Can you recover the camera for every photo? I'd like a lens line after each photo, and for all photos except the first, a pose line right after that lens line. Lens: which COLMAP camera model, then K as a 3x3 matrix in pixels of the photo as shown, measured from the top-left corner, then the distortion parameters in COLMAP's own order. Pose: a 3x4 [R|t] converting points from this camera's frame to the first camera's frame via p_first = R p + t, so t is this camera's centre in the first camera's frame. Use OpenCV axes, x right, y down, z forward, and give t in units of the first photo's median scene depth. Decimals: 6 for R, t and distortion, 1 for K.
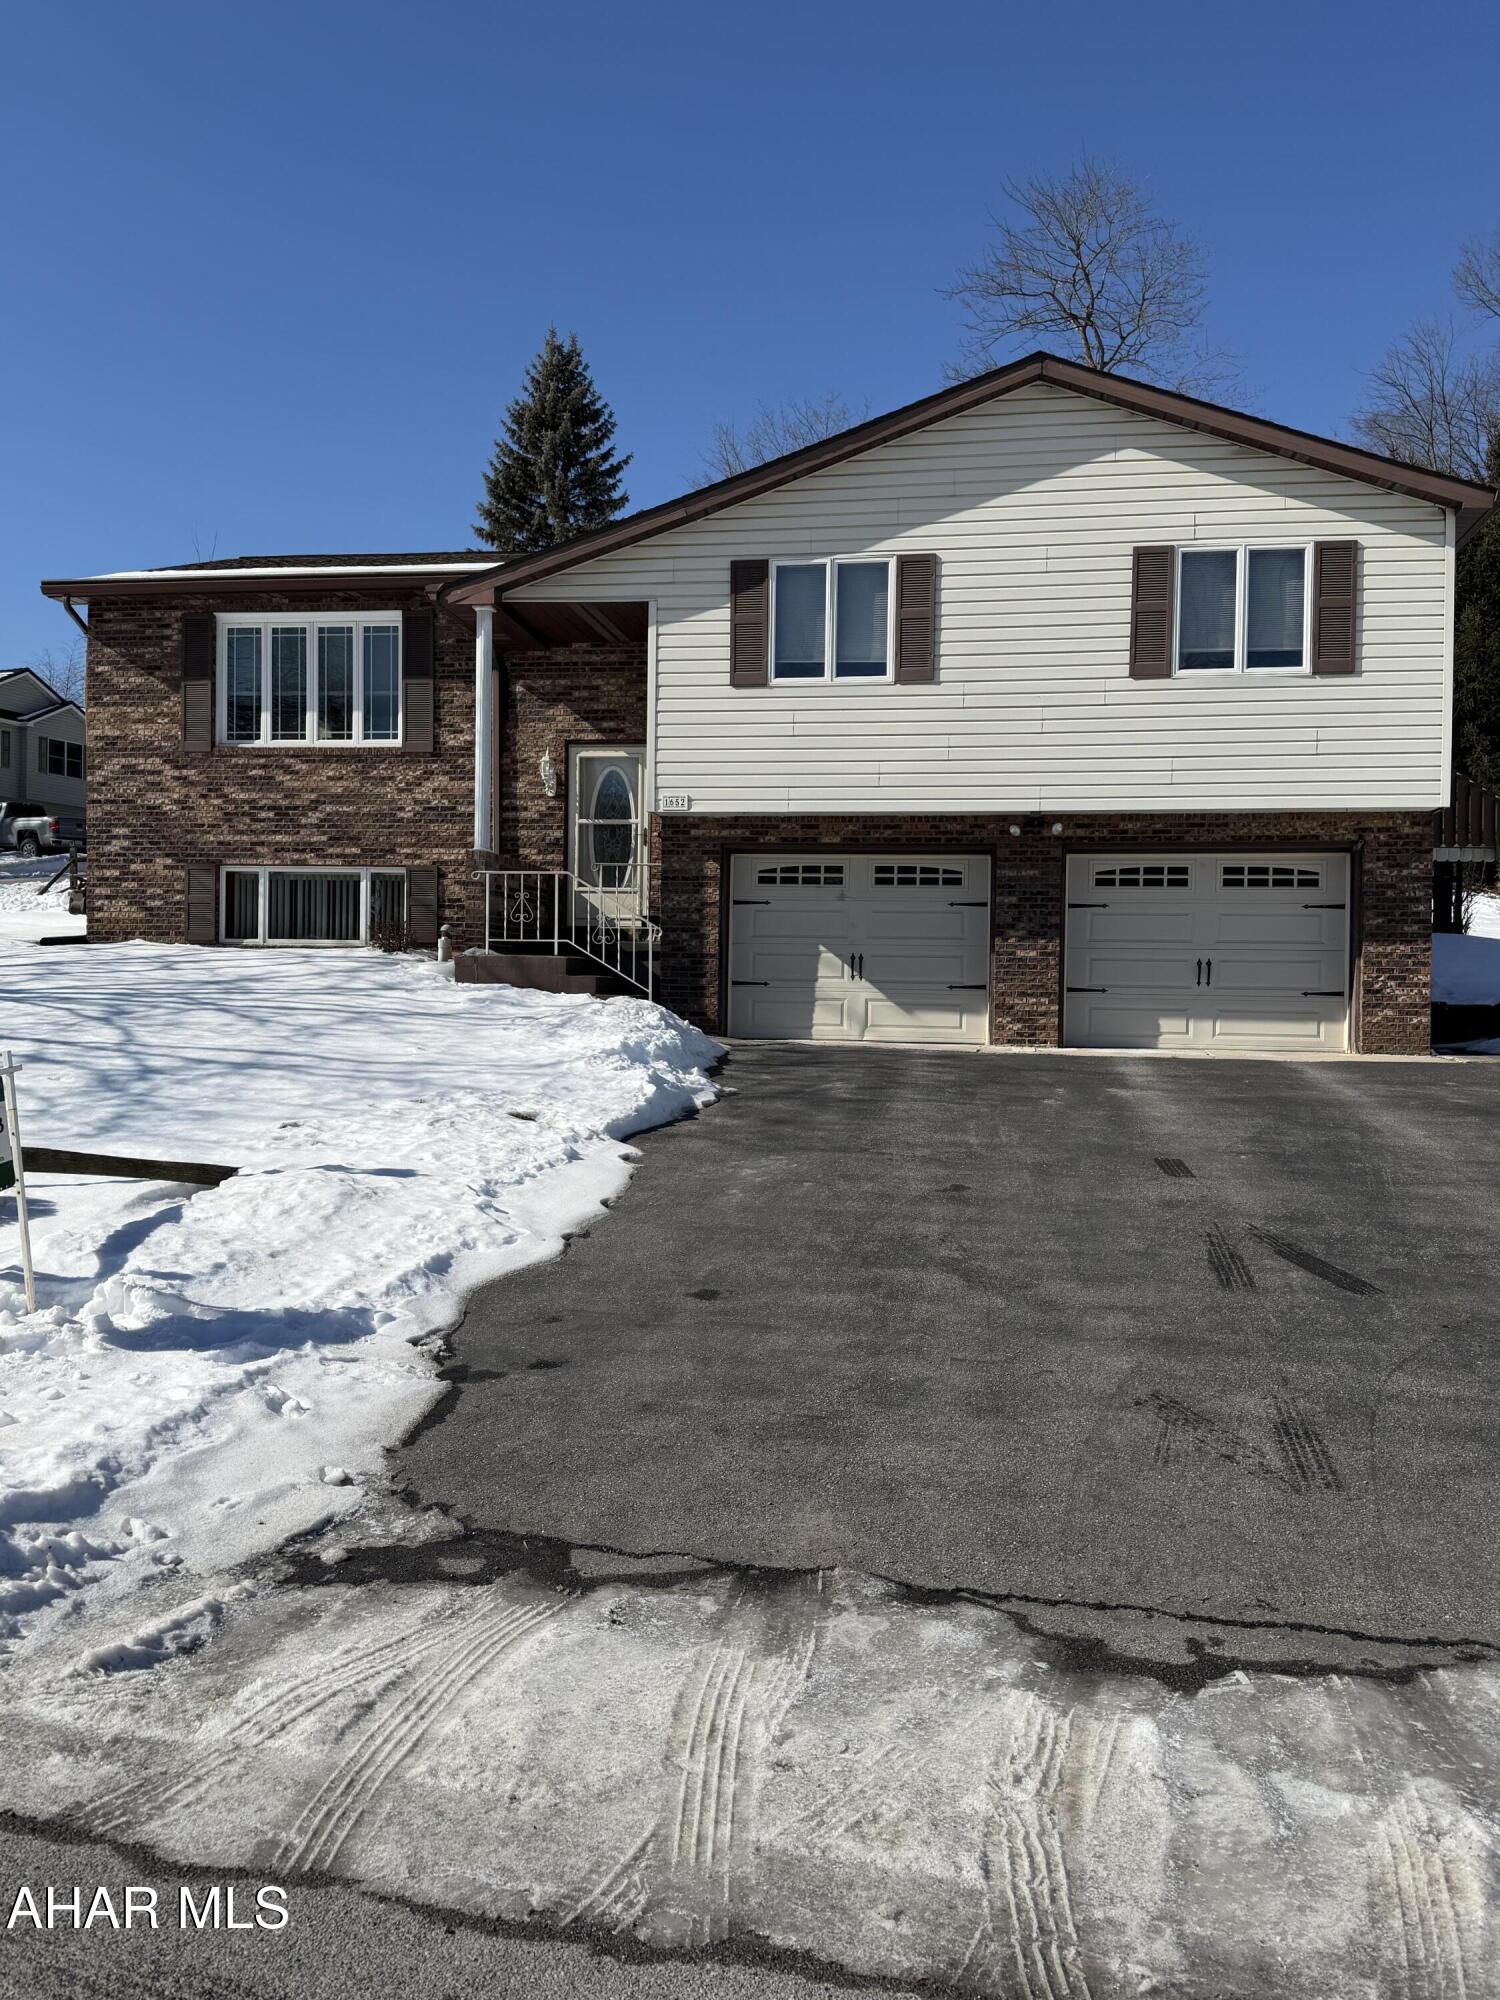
lens RADIAL K [[1574.1, 0, 744.5], [0, 1574.1, 1003.6], [0, 0, 1]] dist [0.081756, -0.033717]
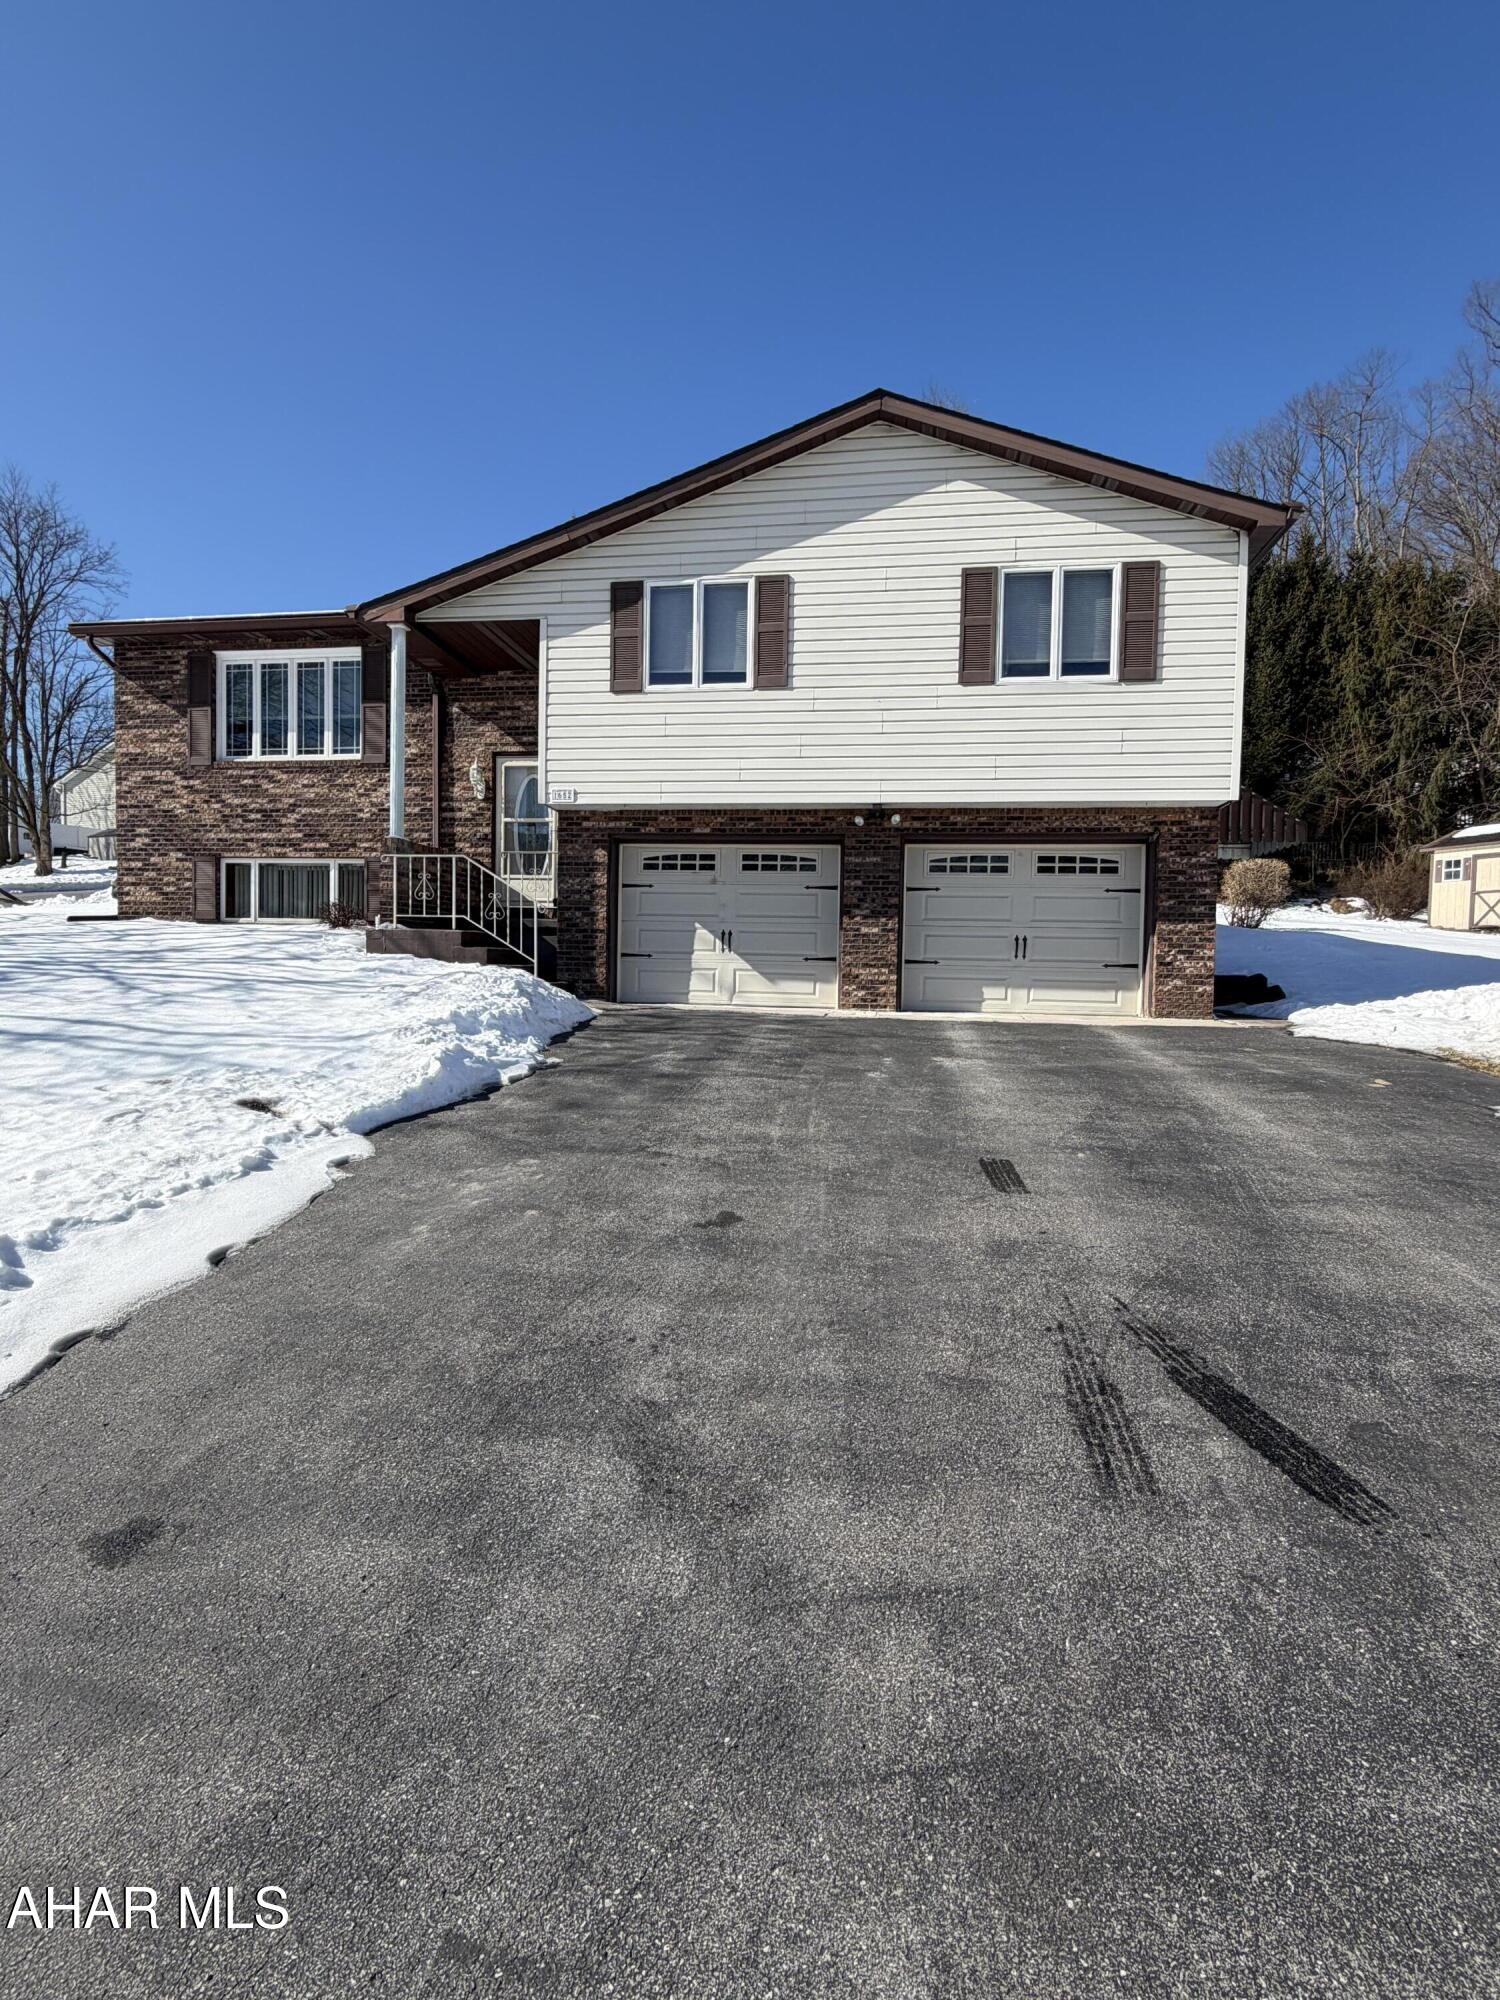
lens RADIAL K [[933.9, 0, 748.0], [0, 933.9, 996.7], [0, 0, 1]] dist [0.000634, 0.001167]
pose [[0.999890, 0.003080, 0.014507, 0.082447], [-0.003494, 0.999584, 0.028646, -0.002291], [-0.014413, -0.028693, 0.999484, 0.326572]]
